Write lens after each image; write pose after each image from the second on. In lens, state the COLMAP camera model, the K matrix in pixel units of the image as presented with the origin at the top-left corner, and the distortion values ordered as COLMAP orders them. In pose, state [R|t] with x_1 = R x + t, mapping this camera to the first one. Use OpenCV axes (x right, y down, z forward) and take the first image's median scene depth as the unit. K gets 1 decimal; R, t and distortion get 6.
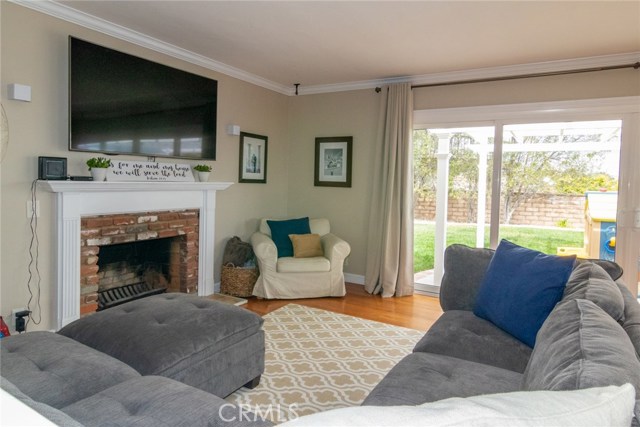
lens RADIAL K [[385.0, 0, 315.1], [0, 385.0, 192.8], [0, 0, 1]] dist [-0.003991, -0.000604]
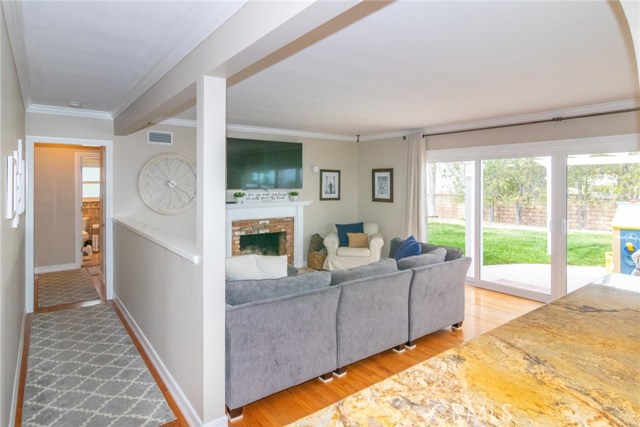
lens RADIAL K [[364.8, 0, 318.2], [0, 364.8, 181.1], [0, 0, 1]] dist [0.000058, 0.002315]
pose [[0.925109, -0.030386, -0.378483, 0.431576], [0.012920, 0.998735, -0.048601, -0.037483], [0.379481, 0.040071, 0.924331, -0.490840]]
